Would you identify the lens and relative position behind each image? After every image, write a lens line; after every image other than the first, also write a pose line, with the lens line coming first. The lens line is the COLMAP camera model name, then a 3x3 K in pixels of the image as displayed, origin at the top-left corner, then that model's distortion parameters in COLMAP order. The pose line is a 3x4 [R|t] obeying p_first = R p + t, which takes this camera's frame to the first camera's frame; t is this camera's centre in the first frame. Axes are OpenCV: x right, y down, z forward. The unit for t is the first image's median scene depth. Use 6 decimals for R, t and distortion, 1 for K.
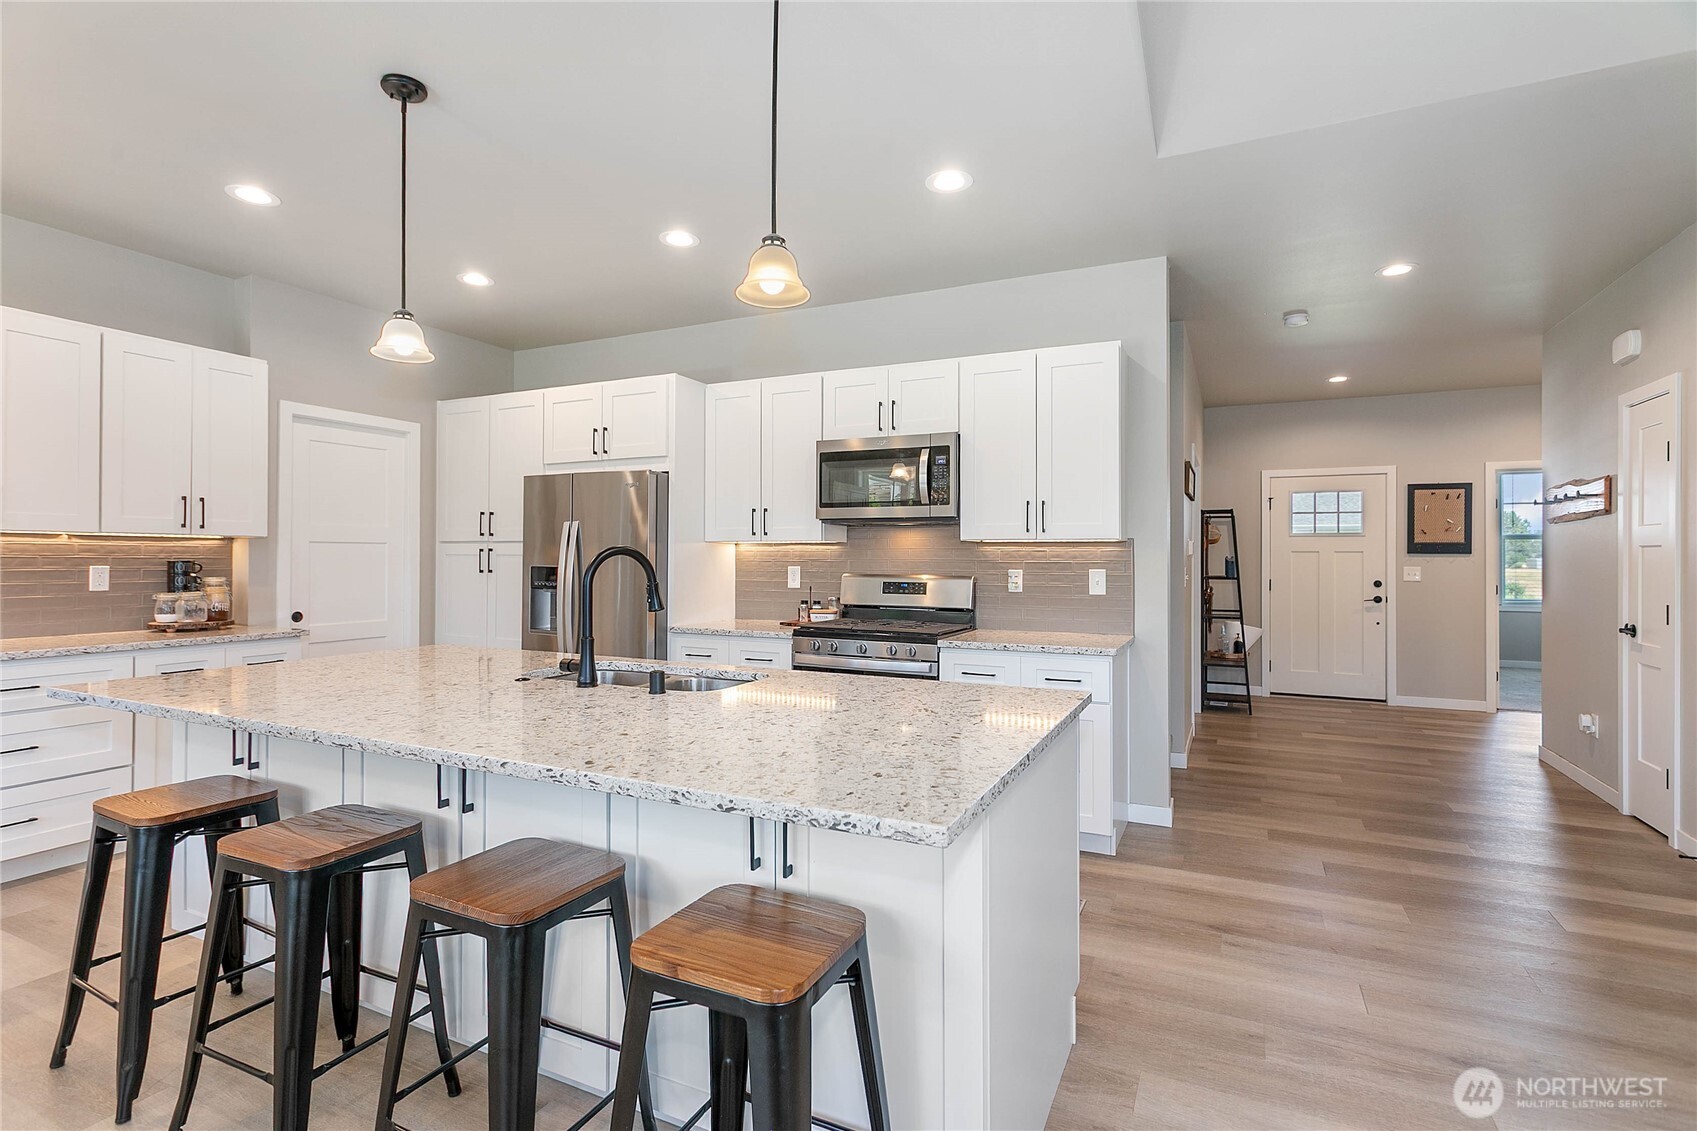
lens RADIAL K [[798.0, 0, 848.5], [0, 798.0, 565.5], [0, 0, 1]] dist [0.000239, -0.000108]
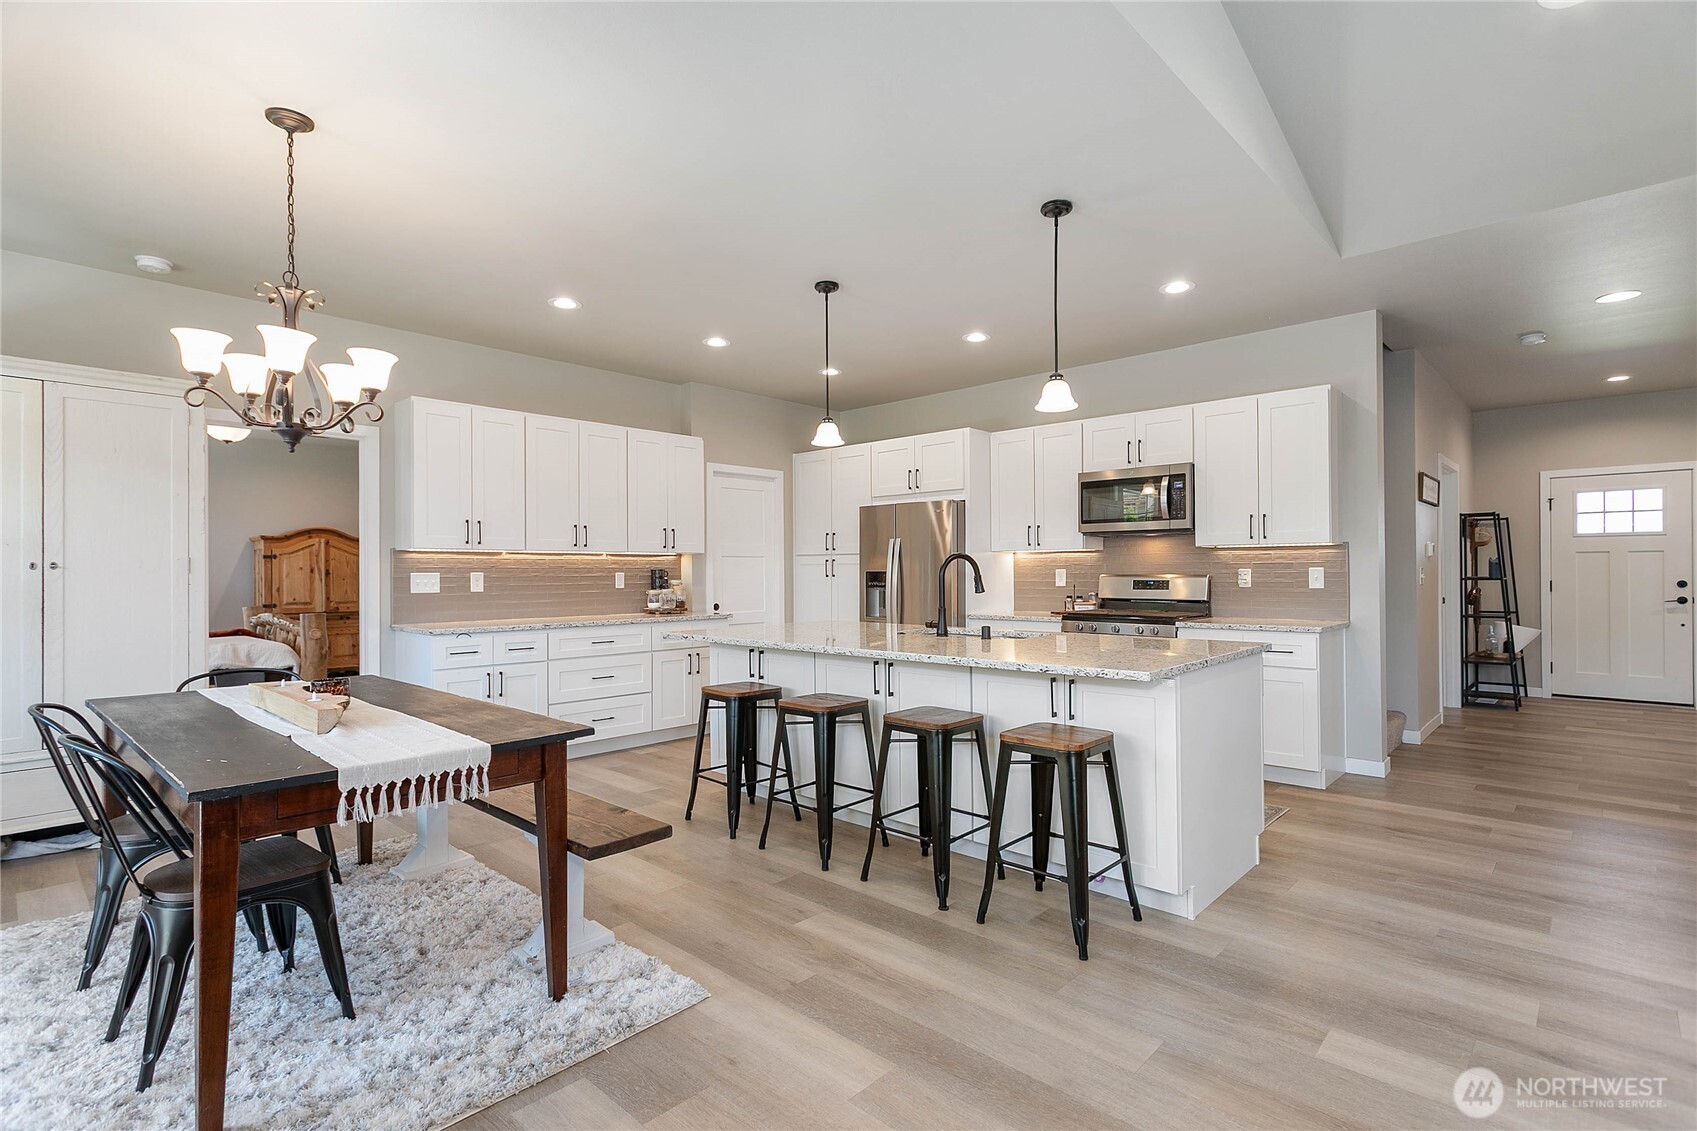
lens RADIAL K [[807.2, 0, 848.5], [0, 807.2, 565.5], [0, 0, 1]] dist [-0.000133, 0.000041]
pose [[0.952216, -0.012418, -0.305171, 0.003918], [0.007405, 0.999818, -0.017580, 0.016987], [0.305334, 0.014480, 0.952135, -0.391953]]
